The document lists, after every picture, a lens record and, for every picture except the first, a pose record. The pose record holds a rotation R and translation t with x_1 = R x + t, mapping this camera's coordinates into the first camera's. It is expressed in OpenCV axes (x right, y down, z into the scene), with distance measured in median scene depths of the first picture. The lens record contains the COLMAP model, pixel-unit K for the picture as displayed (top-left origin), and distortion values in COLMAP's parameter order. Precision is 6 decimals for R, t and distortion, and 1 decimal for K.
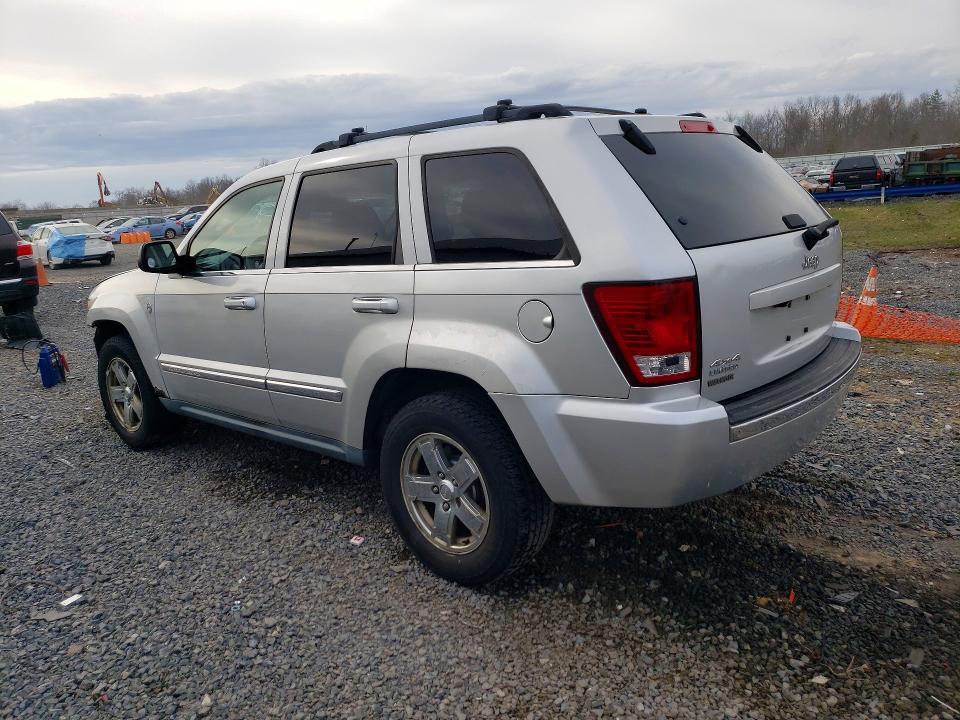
lens RADIAL K [[763.4, 0, 480.0], [0, 763.4, 360.0], [0, 0, 1]] dist [0.023033, 0.002288]
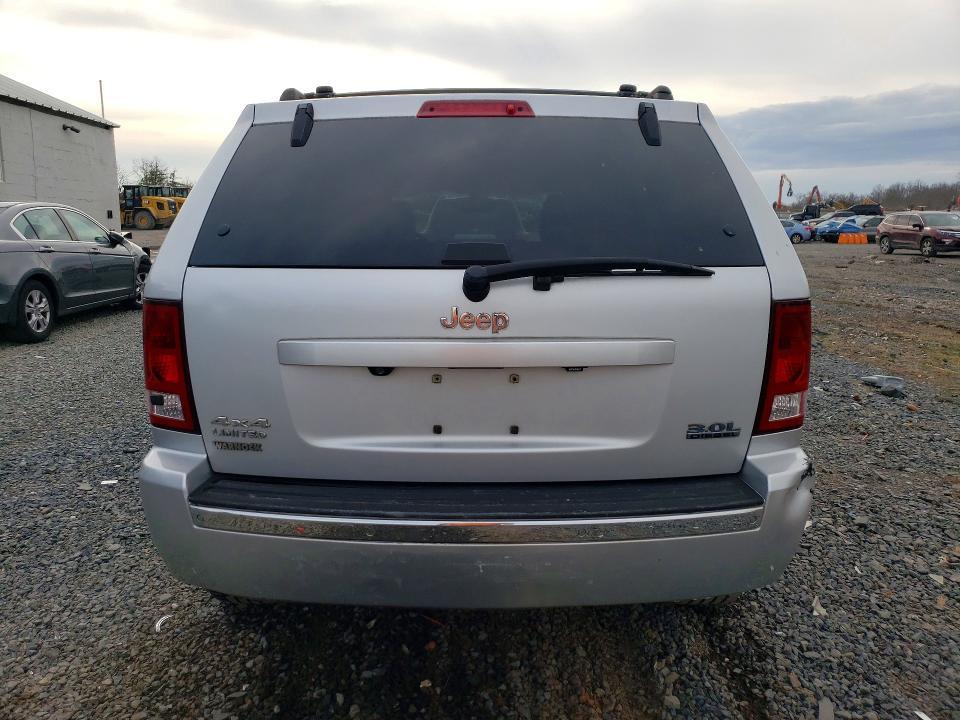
lens RADIAL K [[763.4, 0, 480.0], [0, 763.4, 360.0], [0, 0, 1]] dist [0.023033, 0.002288]
pose [[0.672403, 0.196776, -0.713549, 0.893458], [-0.198982, 0.976583, 0.081805, -0.148322], [0.712937, 0.086977, 0.695813, 0.573427]]
